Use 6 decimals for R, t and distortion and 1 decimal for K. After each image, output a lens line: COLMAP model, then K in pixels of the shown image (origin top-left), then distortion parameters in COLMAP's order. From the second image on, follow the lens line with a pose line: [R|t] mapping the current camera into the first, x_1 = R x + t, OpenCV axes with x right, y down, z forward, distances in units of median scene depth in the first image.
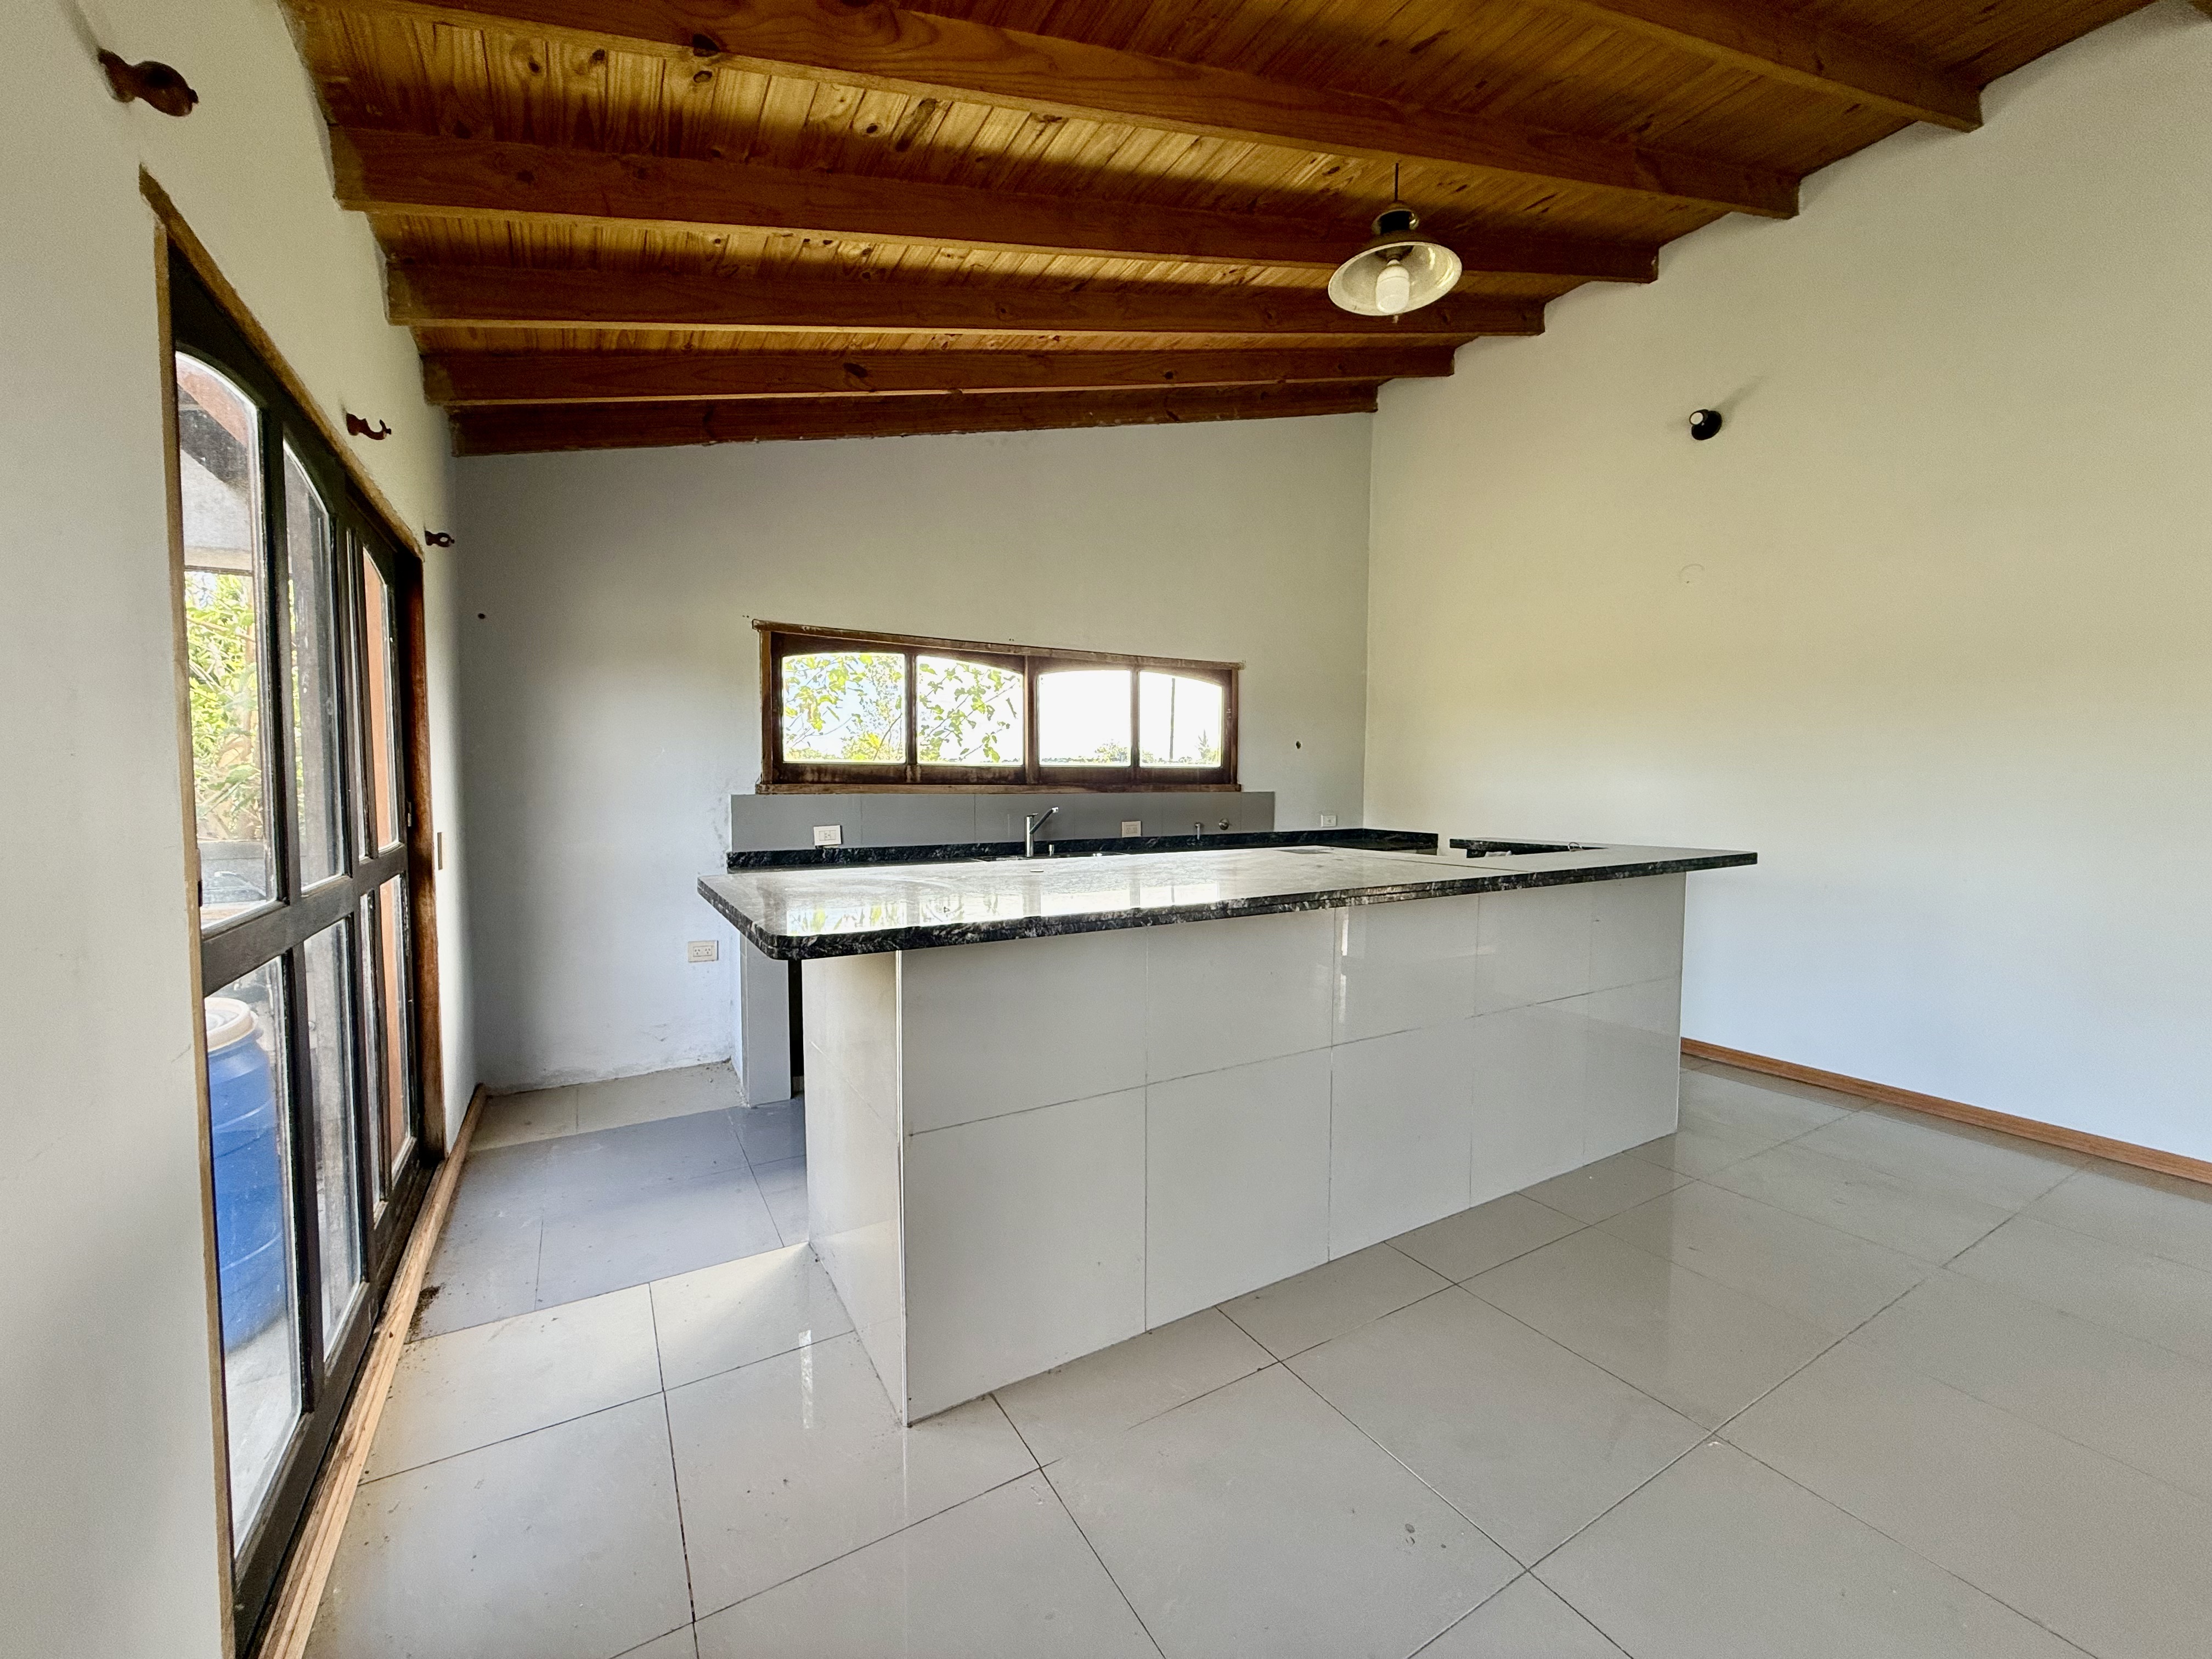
lens RADIAL K [[880.6, 0, 1100.0], [0, 880.6, 830.0], [0, 0, 1]] dist [0.000112, 0.000038]
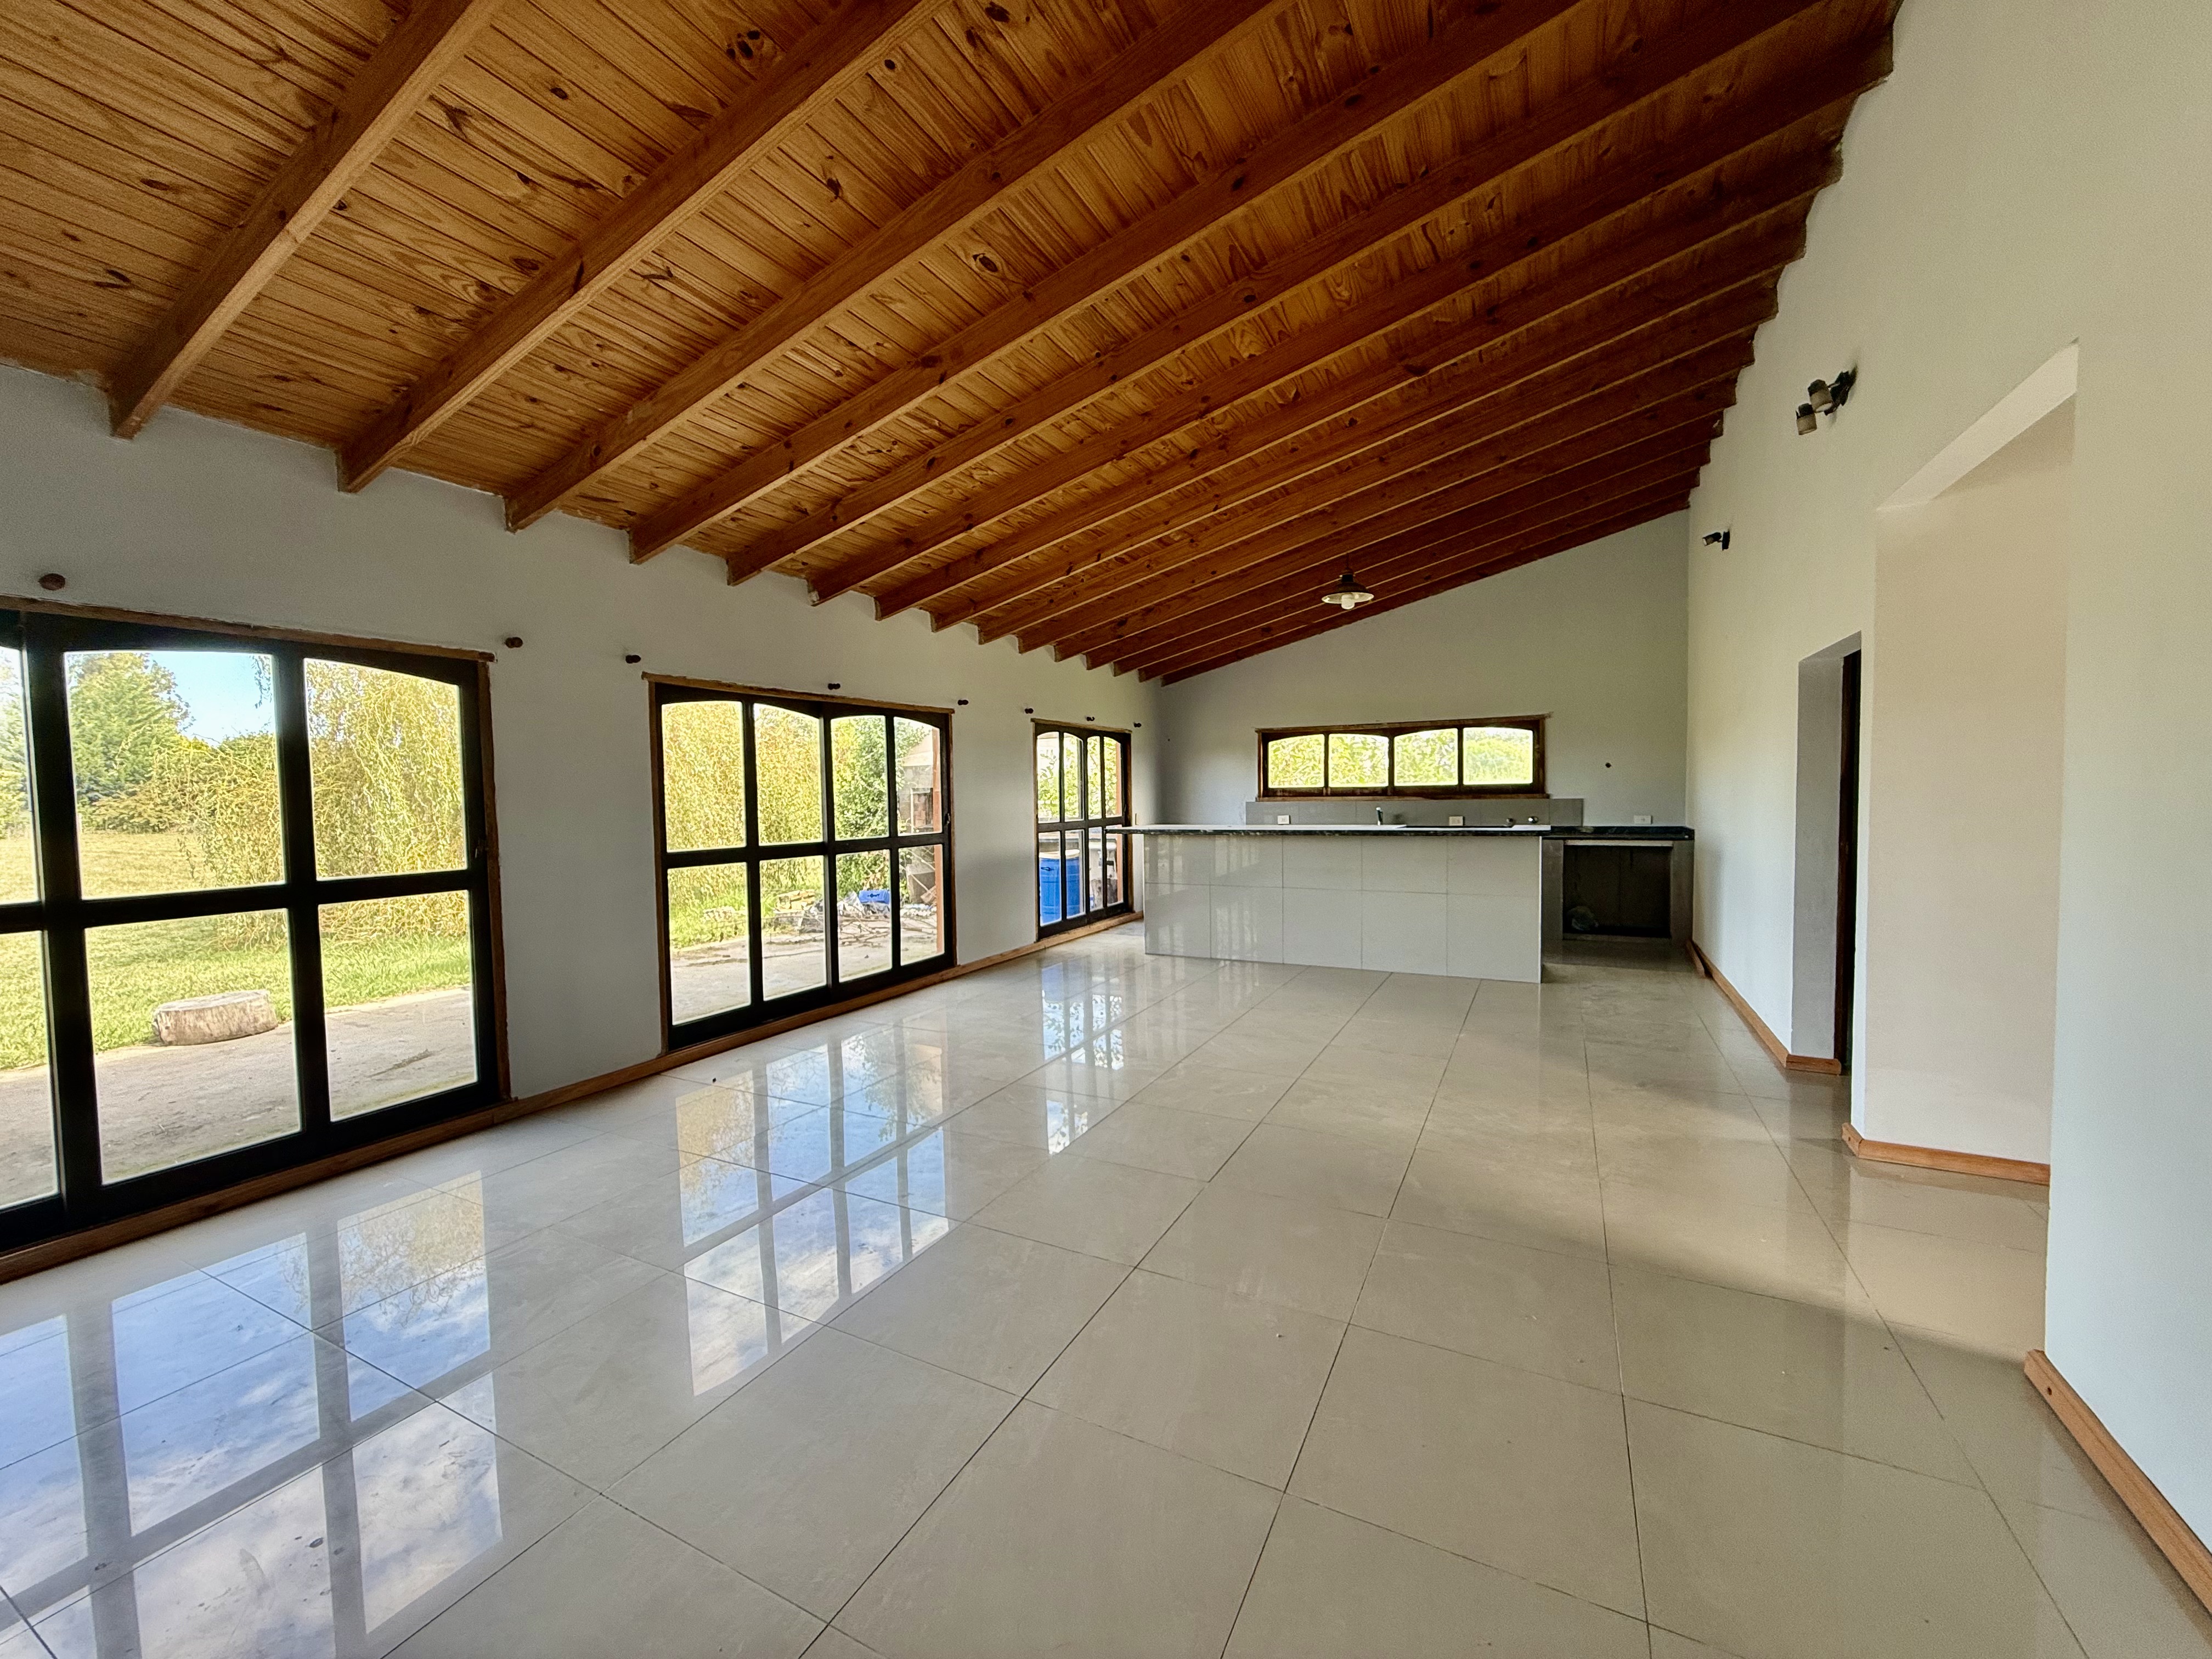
lens RADIAL K [[881.6, 0, 1099.5], [0, 881.6, 830.5], [0, 0, 1]] dist [-0.000032, 0.000326]
pose [[0.534198, 0.023557, -0.845031, 1.376266], [-0.031573, 0.999470, 0.007903, 0.031069], [0.844769, 0.022458, 0.534659, -0.614463]]
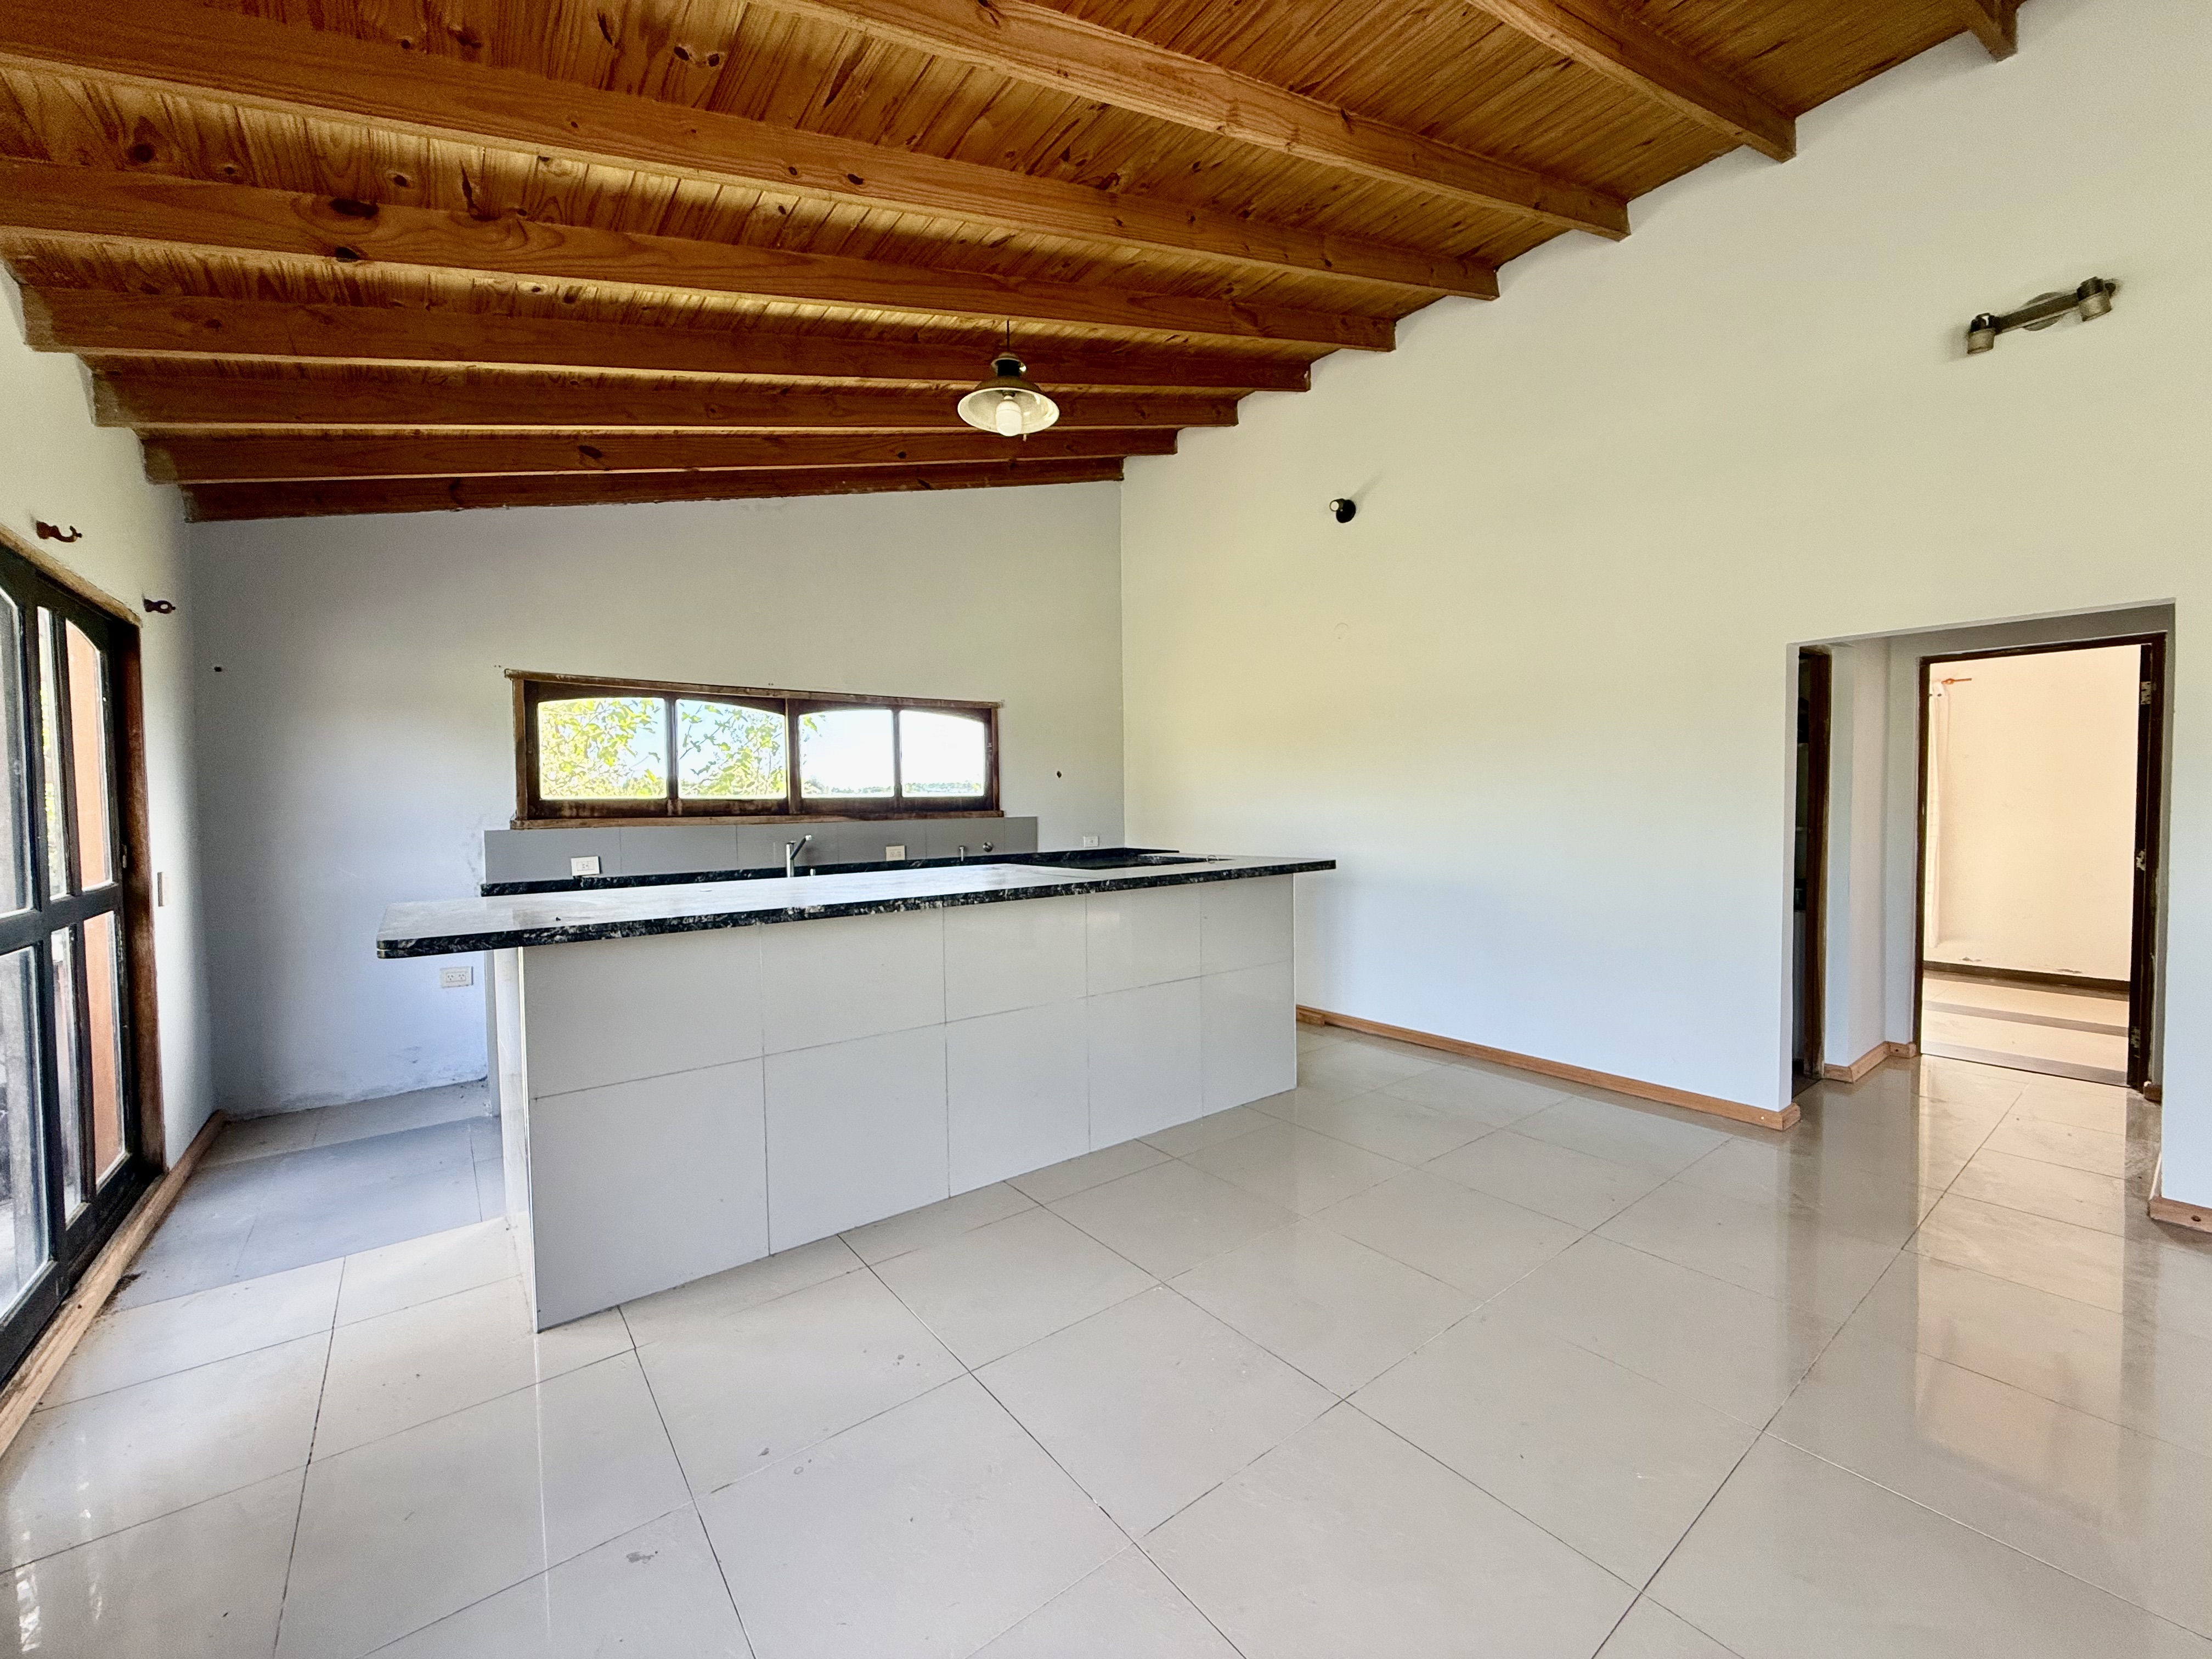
lens RADIAL K [[881.6, 0, 1099.5], [0, 881.6, 830.5], [0, 0, 1]] dist [-0.000032, 0.000326]
pose [[0.992234, -0.021555, 0.122500, 0.191862], [0.024688, 0.999404, -0.024114, 0.004261], [-0.121908, 0.026951, 0.992175, -0.160968]]
